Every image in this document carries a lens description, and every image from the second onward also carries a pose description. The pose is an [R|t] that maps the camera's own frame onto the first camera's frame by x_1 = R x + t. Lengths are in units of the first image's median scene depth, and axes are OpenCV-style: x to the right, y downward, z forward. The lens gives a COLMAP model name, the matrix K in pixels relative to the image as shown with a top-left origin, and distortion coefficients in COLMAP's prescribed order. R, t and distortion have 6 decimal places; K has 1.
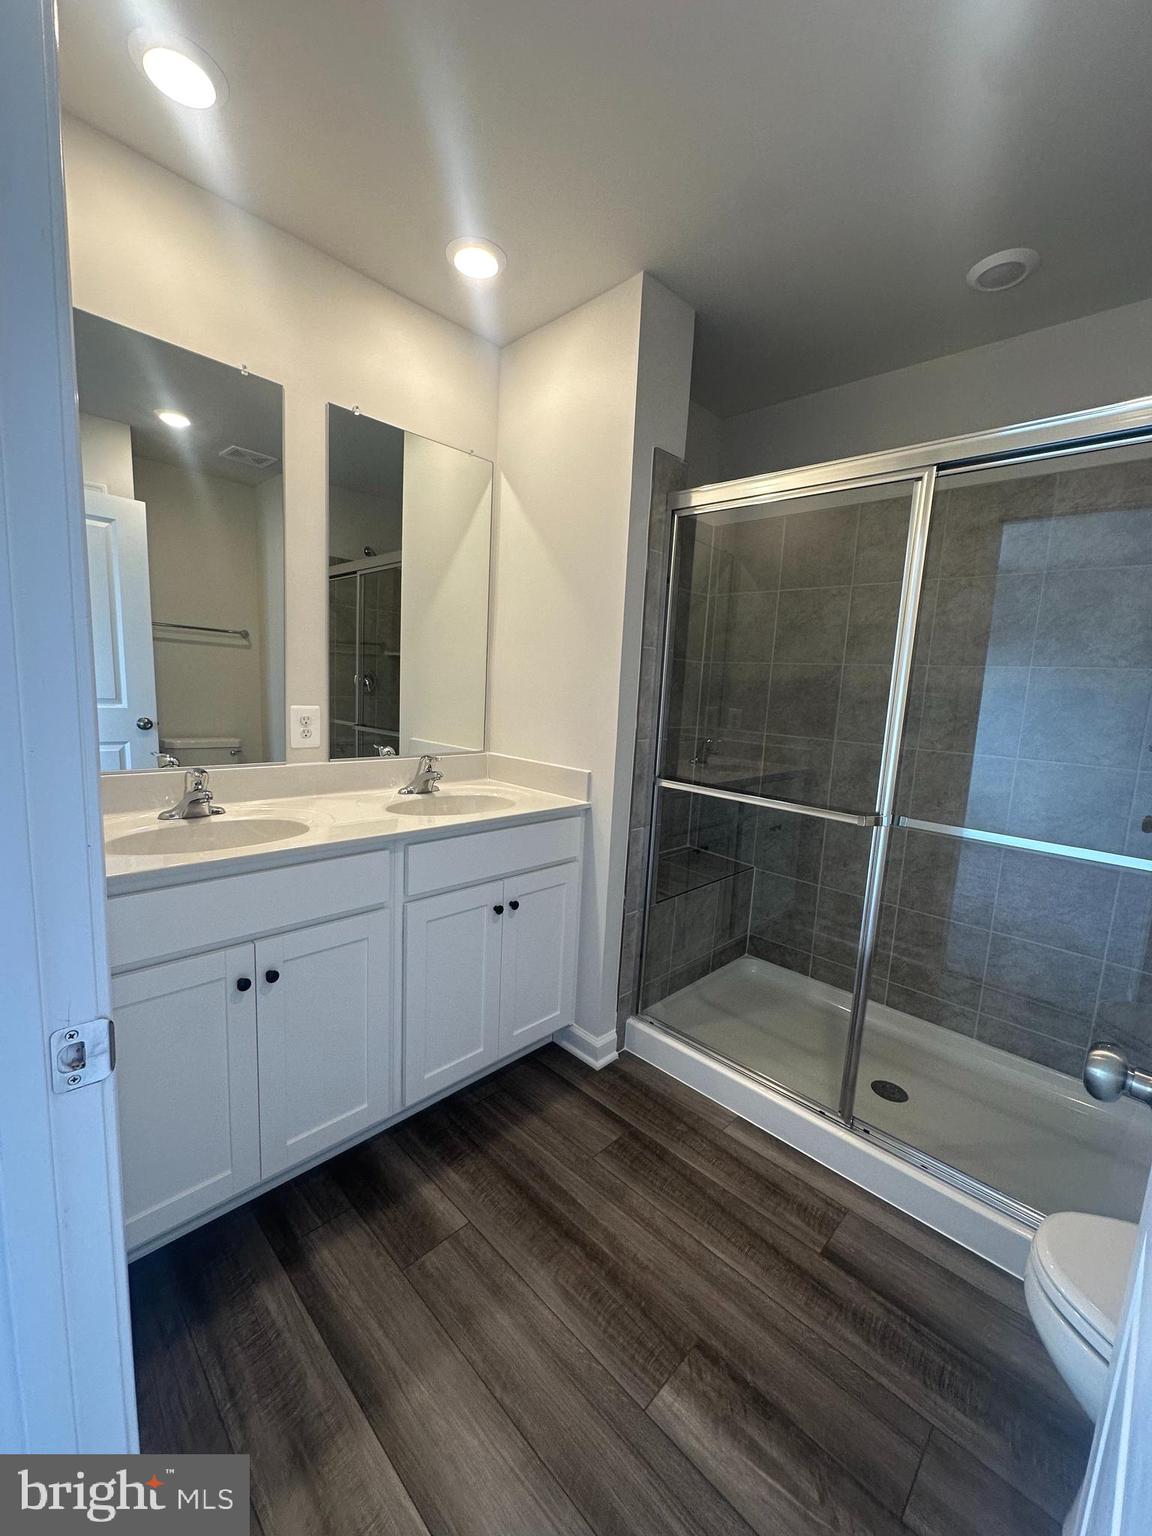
lens RADIAL K [[617.2, 0, 576.0], [0, 617.2, 768.0], [0, 0, 1]] dist [-0.002923, 0.000133]
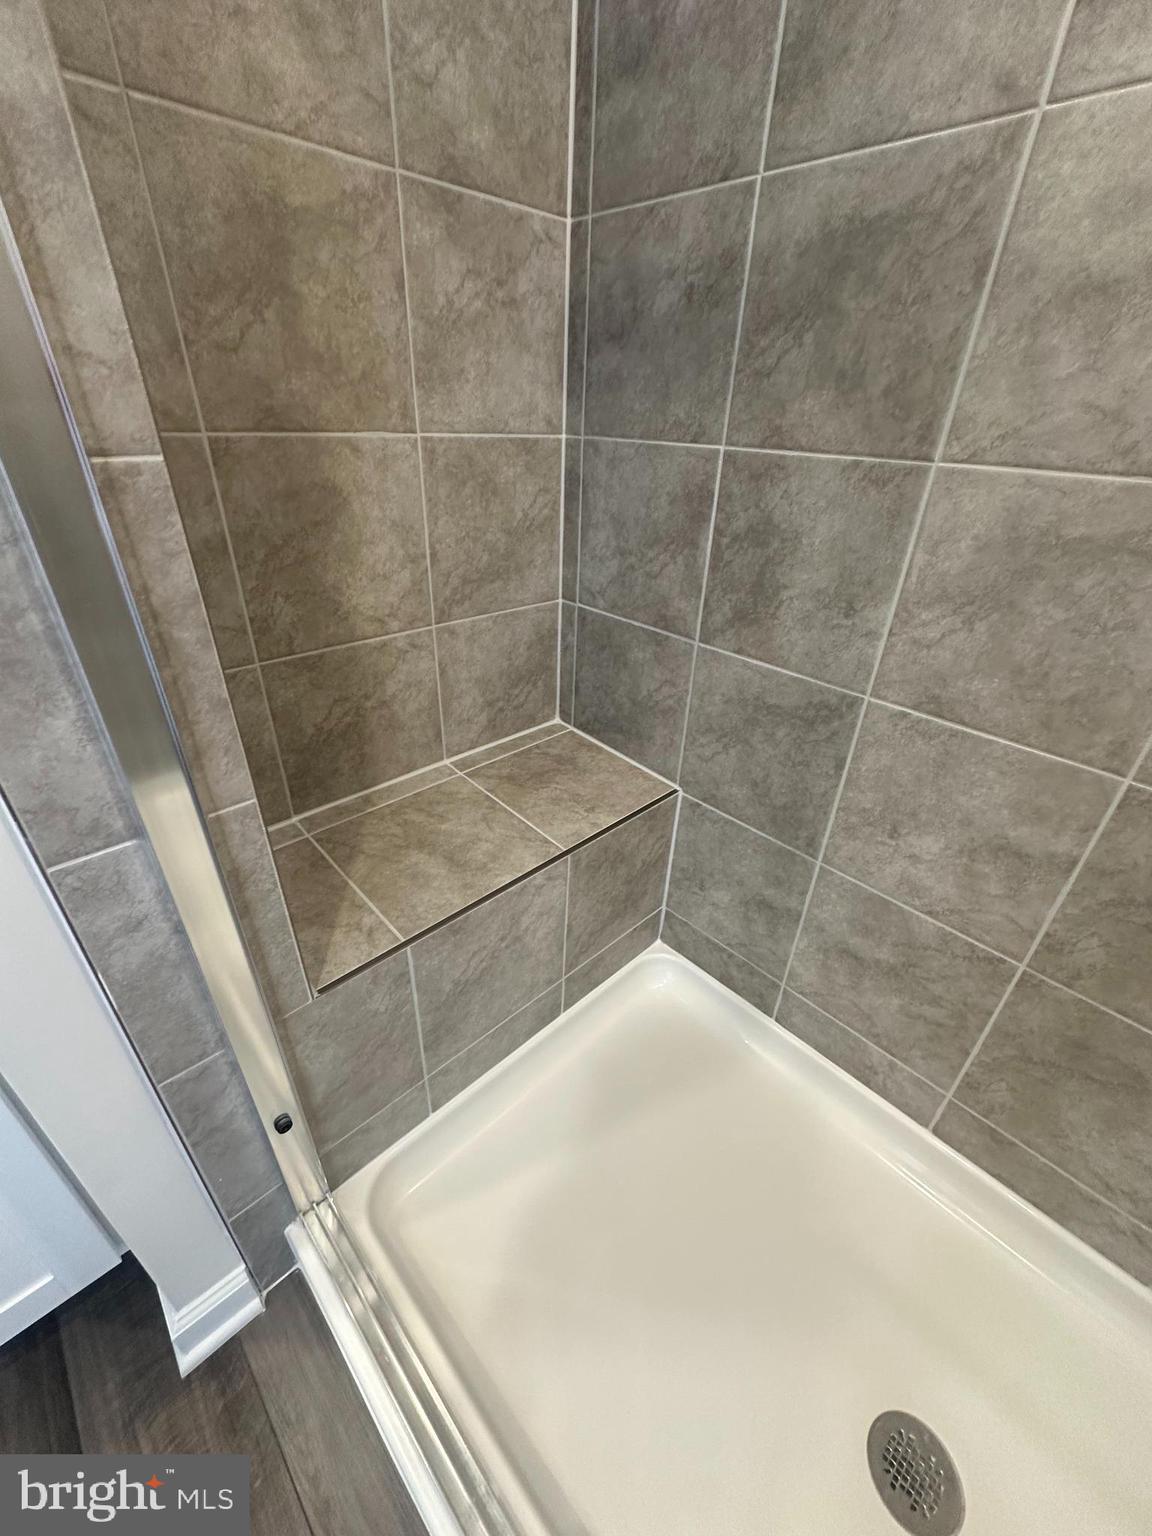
lens RADIAL K [[617.2, 0, 576.0], [0, 617.2, 768.0], [0, 0, 1]] dist [-0.002923, 0.000133]
pose [[0.999210, 0.001791, -0.039711, 0.252865], [0.013386, 0.925480, 0.378561, -0.023156], [0.037430, -0.378793, 0.924724, 0.647694]]
